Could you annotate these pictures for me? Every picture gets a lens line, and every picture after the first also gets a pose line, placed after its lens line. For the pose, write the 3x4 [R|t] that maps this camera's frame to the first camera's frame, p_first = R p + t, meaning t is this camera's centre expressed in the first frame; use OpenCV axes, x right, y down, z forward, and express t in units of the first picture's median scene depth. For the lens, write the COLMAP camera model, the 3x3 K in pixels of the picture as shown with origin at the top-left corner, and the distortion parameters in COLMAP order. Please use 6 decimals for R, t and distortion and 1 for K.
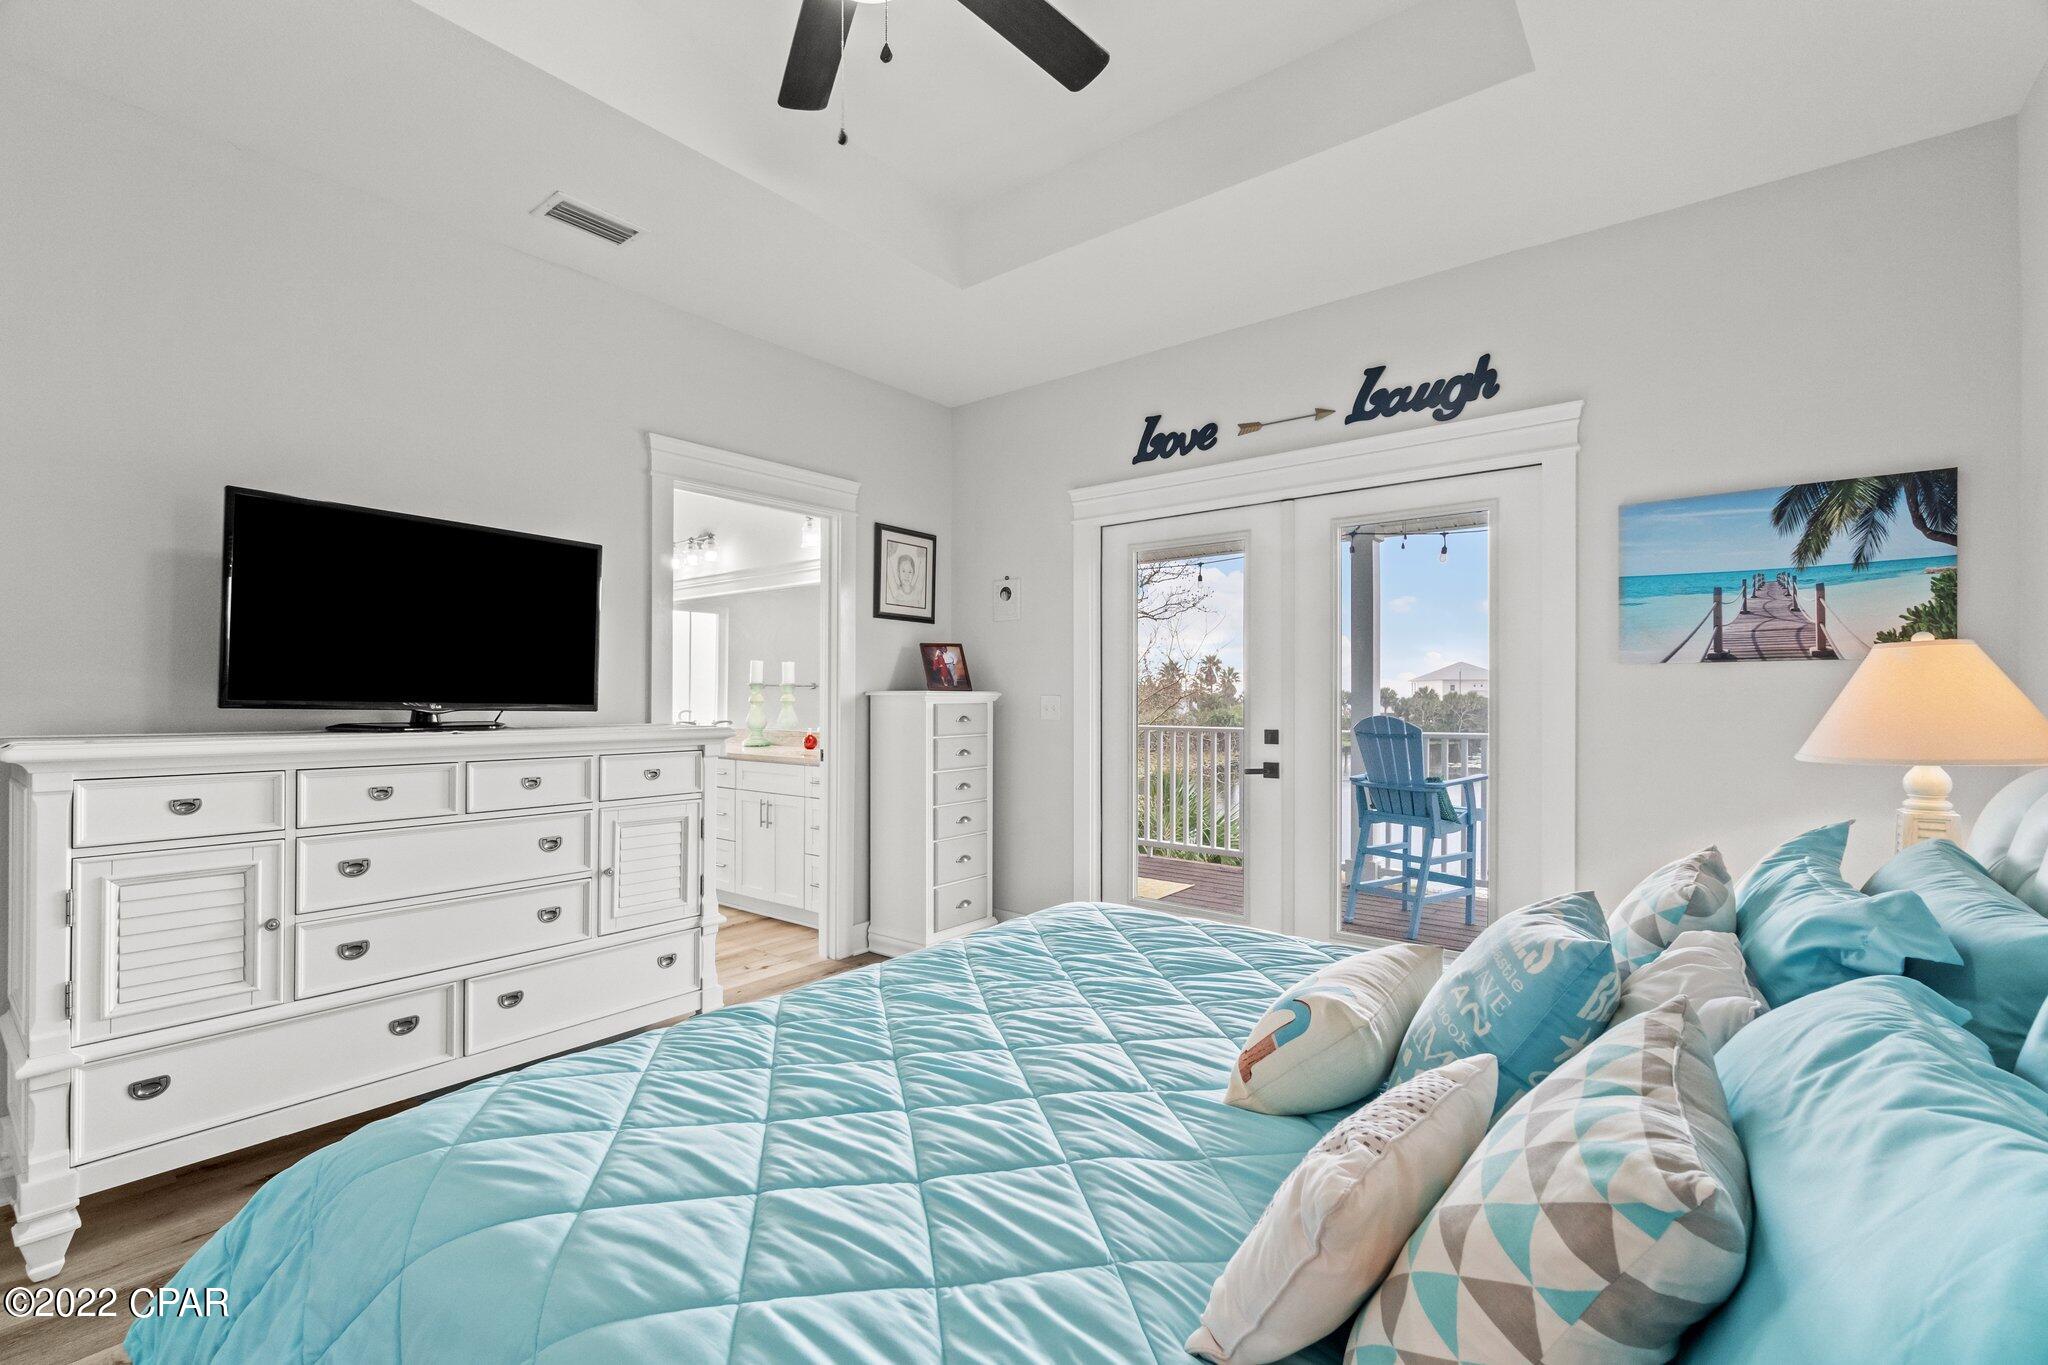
lens RADIAL K [[883.7, 0, 1037.0], [0, 883.7, 690.4], [0, 0, 1]] dist [-0.005286, 0.001023]
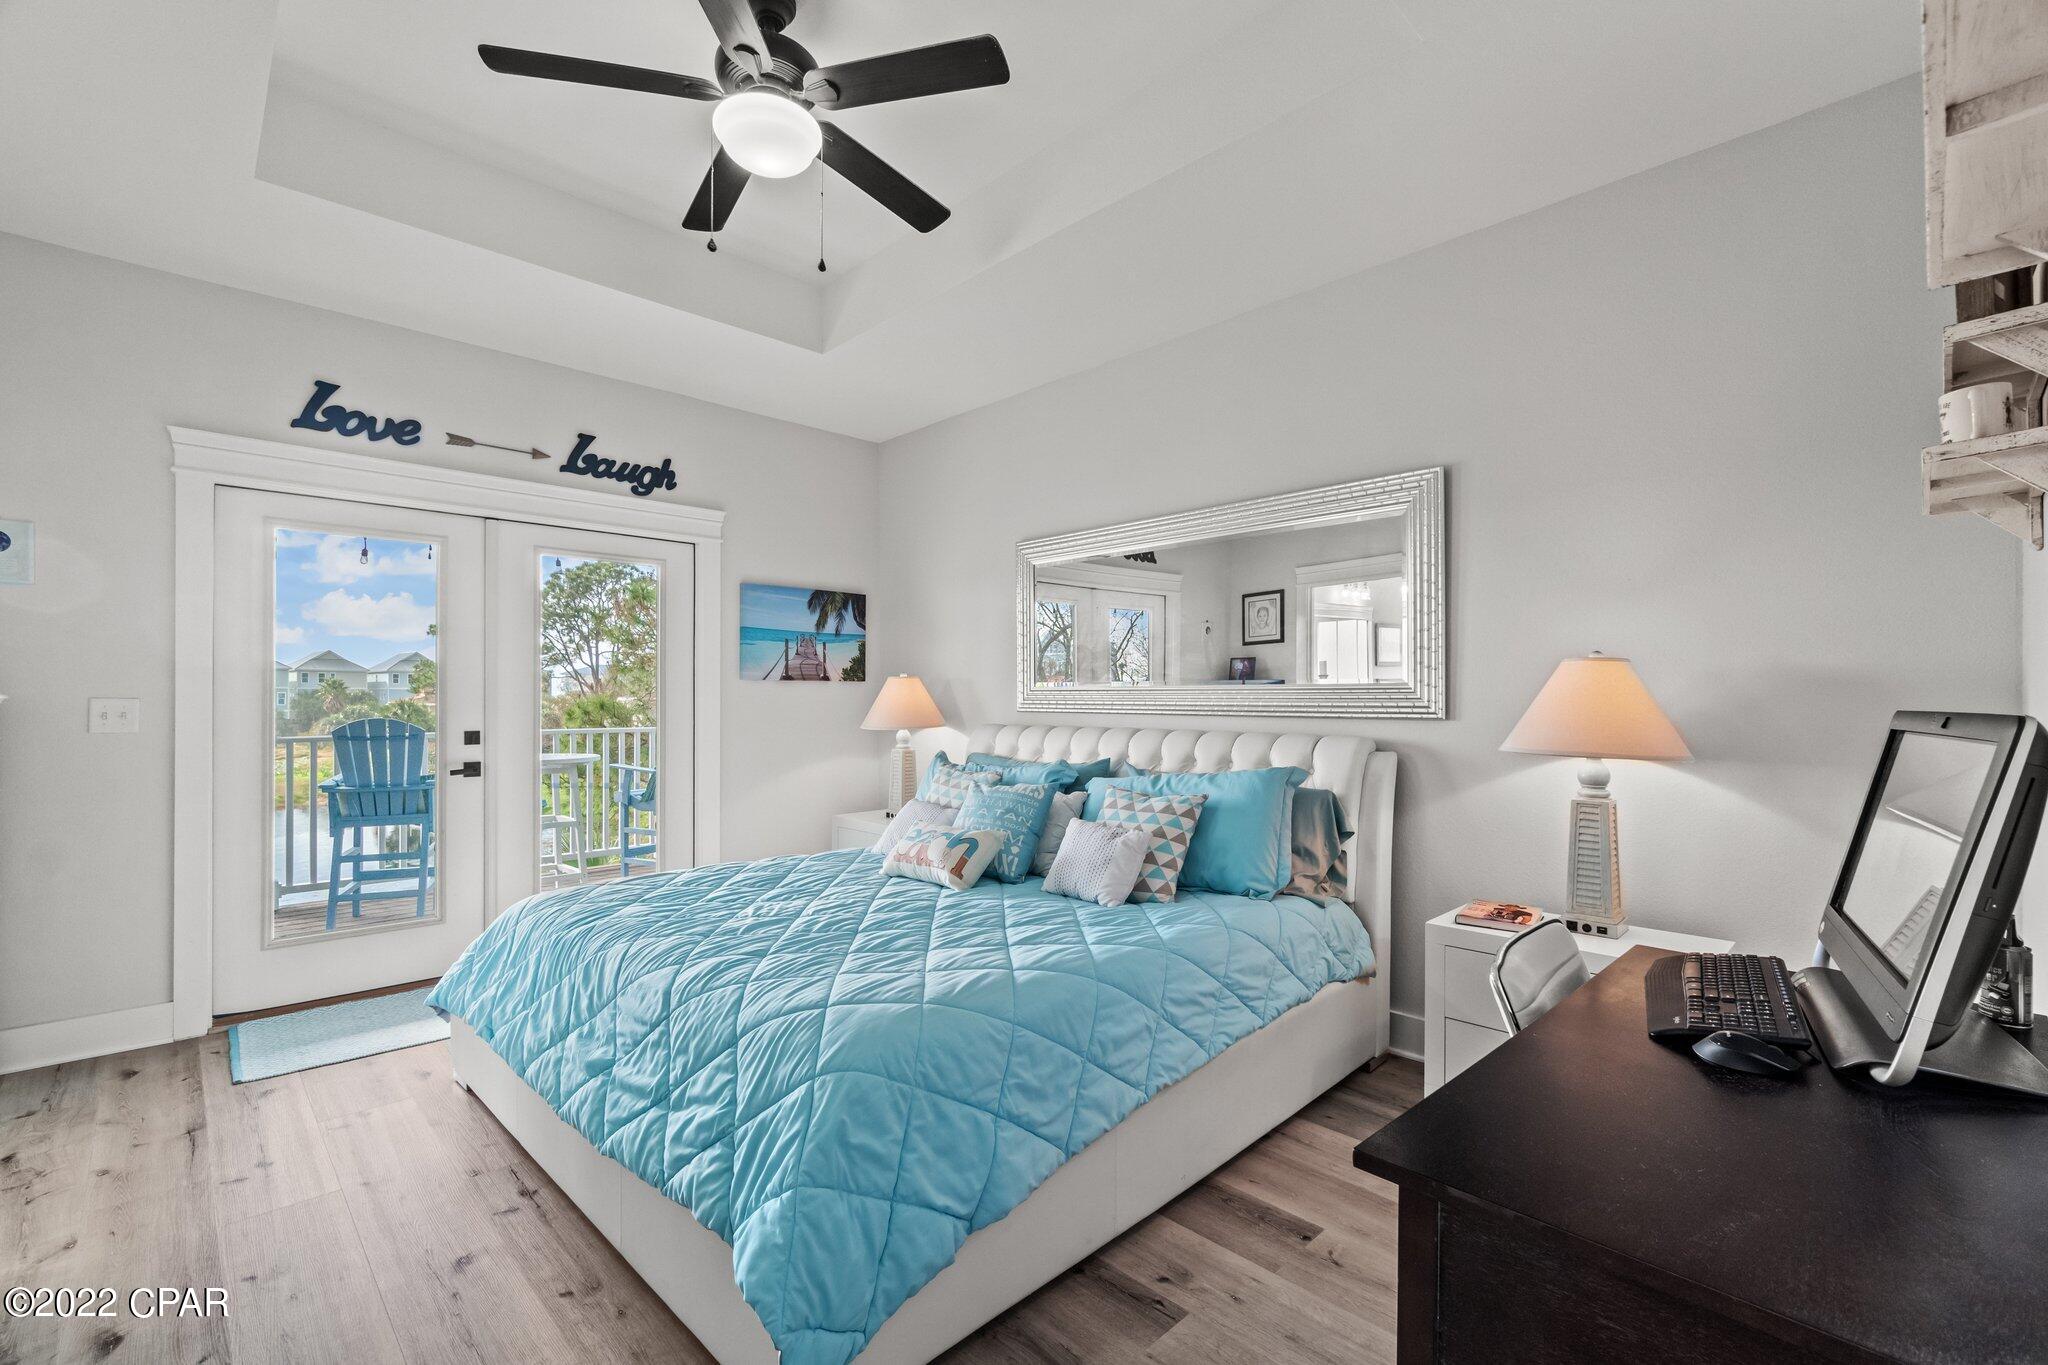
lens RADIAL K [[883.7, 0, 1019.0], [0, 883.7, 693.6], [0, 0, 1]] dist [-0.005286, 0.001023]
pose [[0.136604, 0.003464, 0.990620, -1.008530], [-0.009026, 0.999957, -0.002252, -0.005813], [-0.990585, -0.008634, 0.136629, 0.298627]]
